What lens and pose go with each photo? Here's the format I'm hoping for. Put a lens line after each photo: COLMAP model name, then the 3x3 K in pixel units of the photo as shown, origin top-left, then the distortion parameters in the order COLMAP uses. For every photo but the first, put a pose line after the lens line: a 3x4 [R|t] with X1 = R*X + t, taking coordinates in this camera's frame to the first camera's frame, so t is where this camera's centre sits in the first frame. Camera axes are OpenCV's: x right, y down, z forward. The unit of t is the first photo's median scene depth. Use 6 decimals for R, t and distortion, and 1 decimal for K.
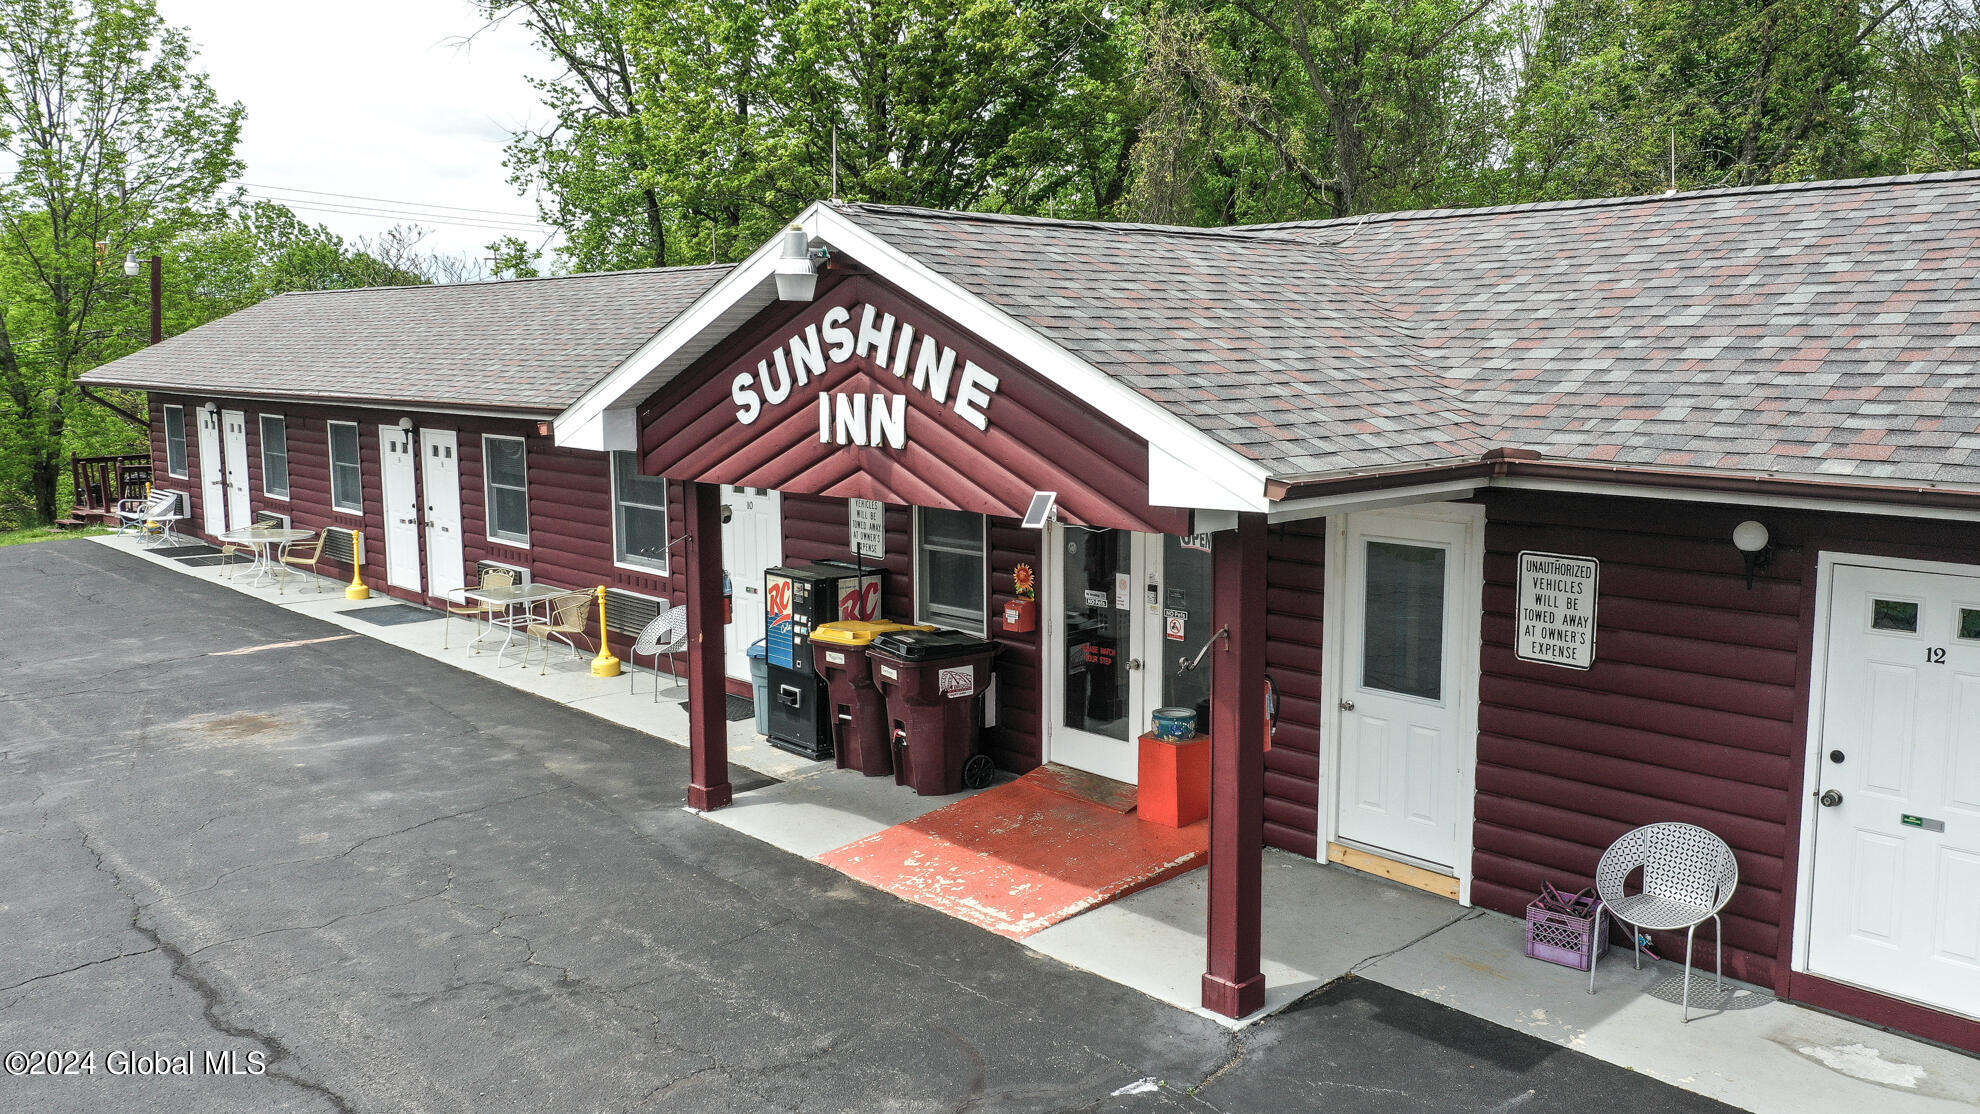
lens RADIAL K [[1565.7, 0, 990.0], [0, 1565.7, 557.0], [0, 0, 1]] dist [0.015286, 0.000793]
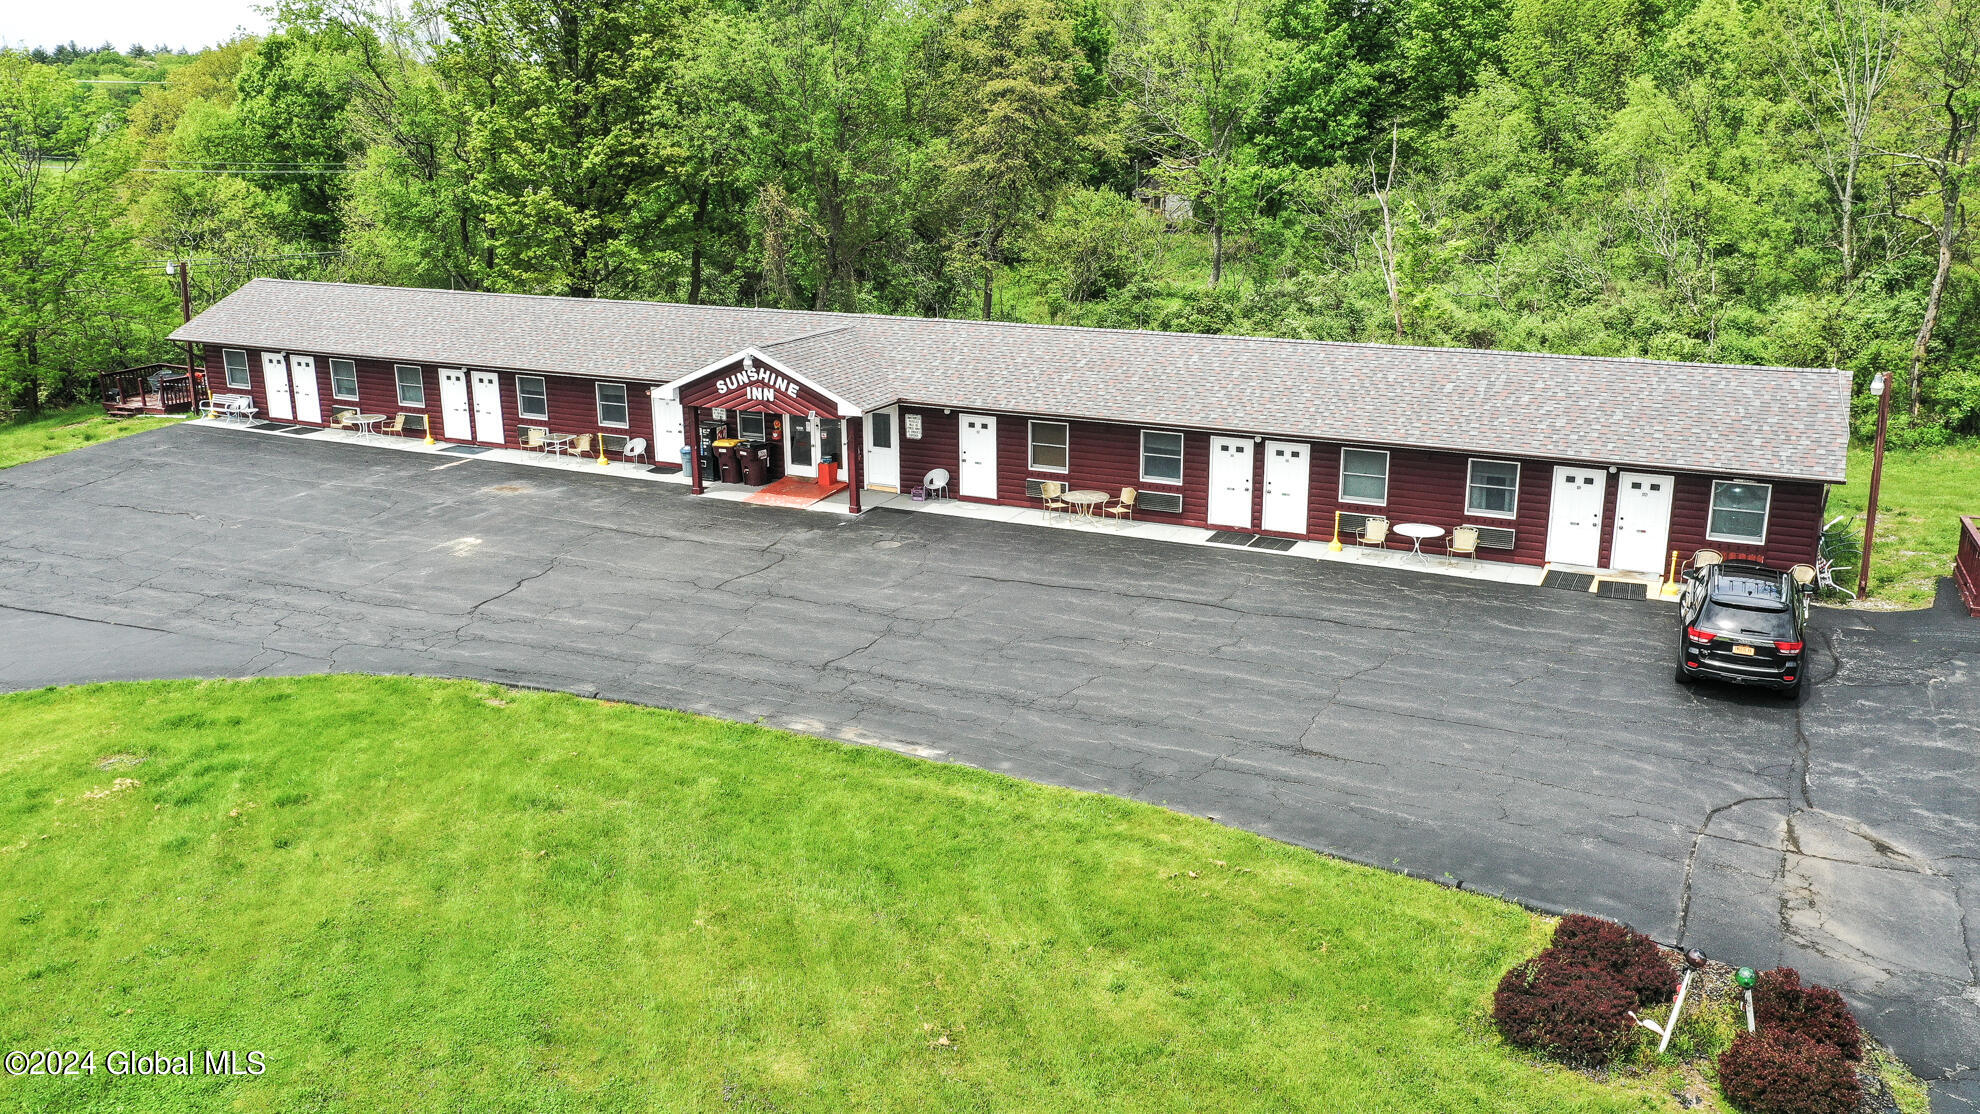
lens RADIAL K [[1565.7, 0, 990.0], [0, 1565.7, 557.0], [0, 0, 1]] dist [0.015286, 0.000793]
pose [[0.934287, -0.099802, 0.342269, -0.983109], [0.050873, 0.987516, 0.149080, -0.246805], [-0.352874, -0.121871, 0.927700, -3.197311]]
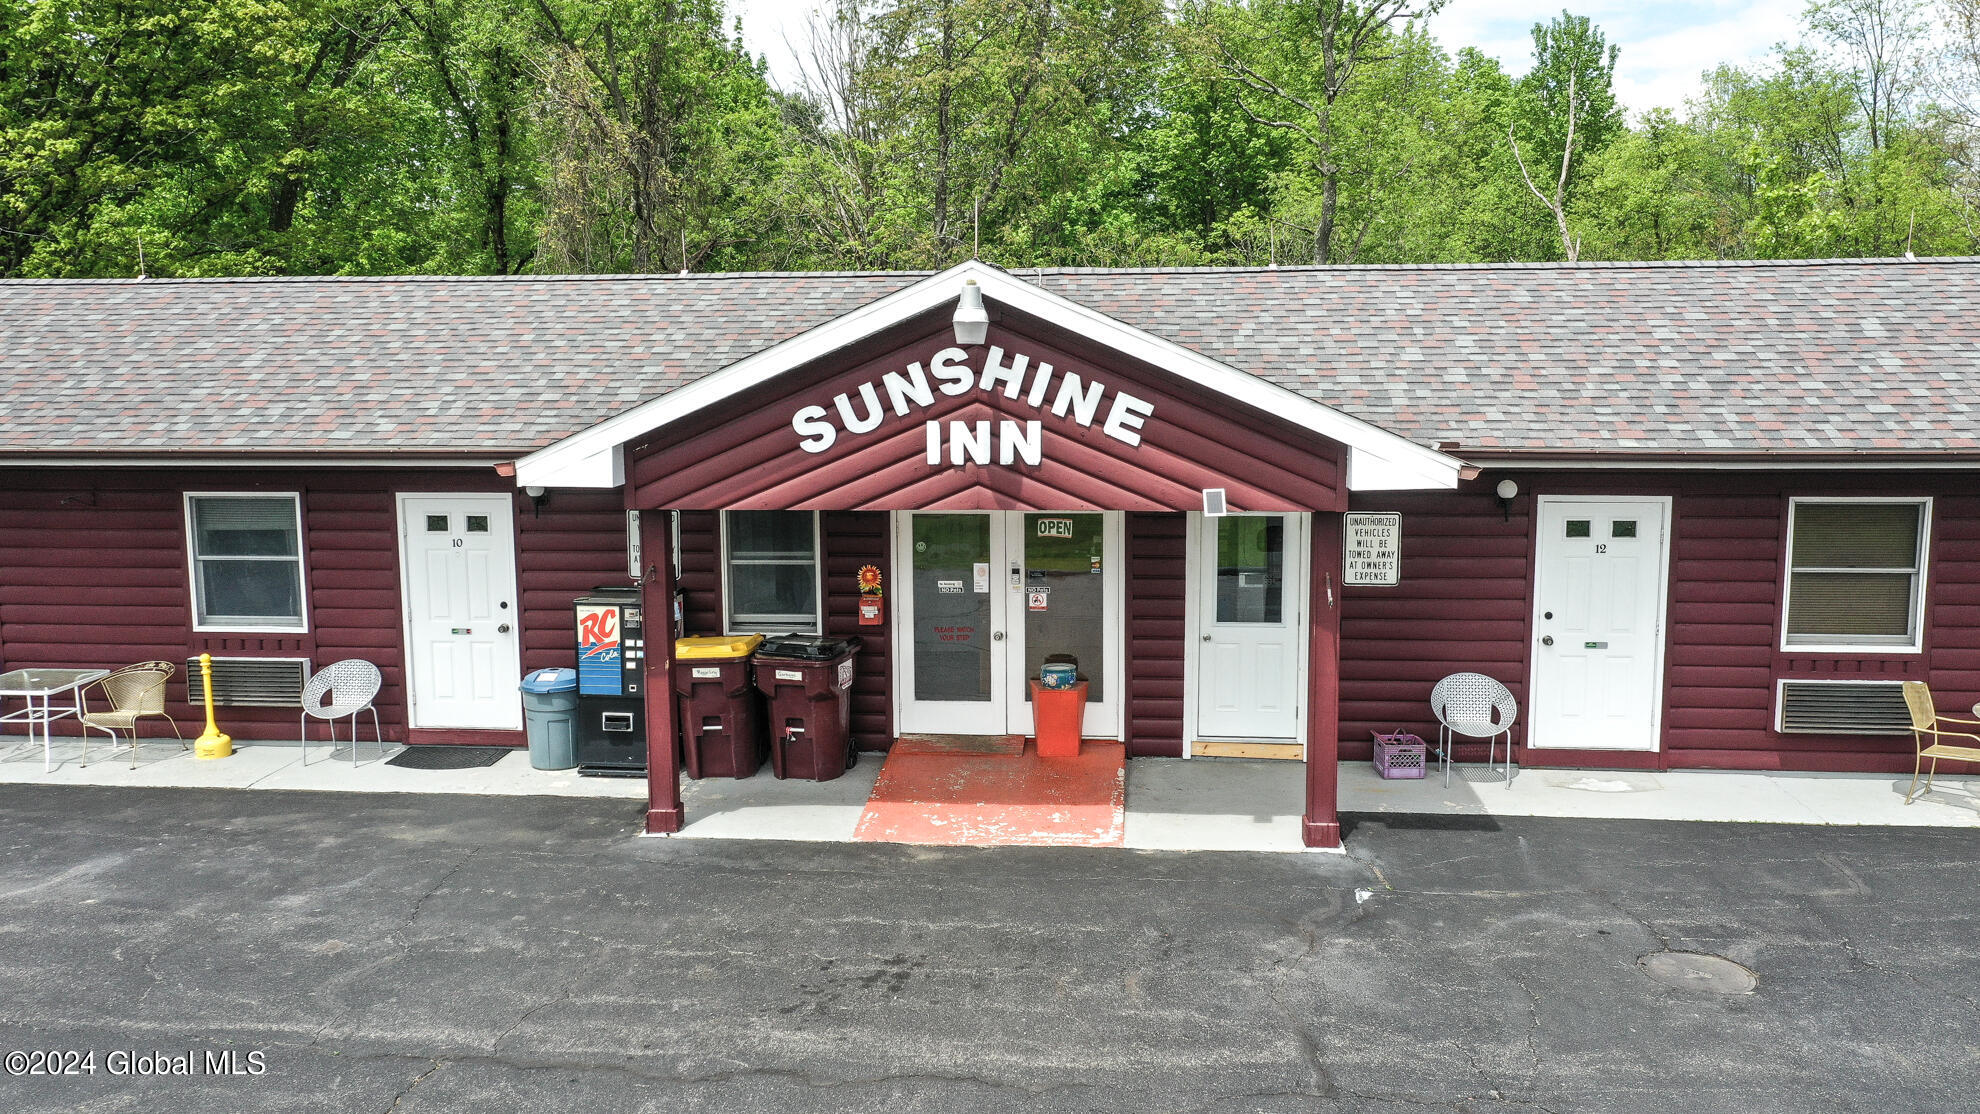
lens RADIAL K [[1565.7, 0, 990.0], [0, 1565.7, 557.0], [0, 0, 1]] dist [0.015286, 0.000793]
pose [[0.745214, -0.089895, 0.660739, -0.838083], [0.093058, 0.995195, 0.030442, -0.035717], [-0.660301, 0.038801, 0.749998, 0.104090]]
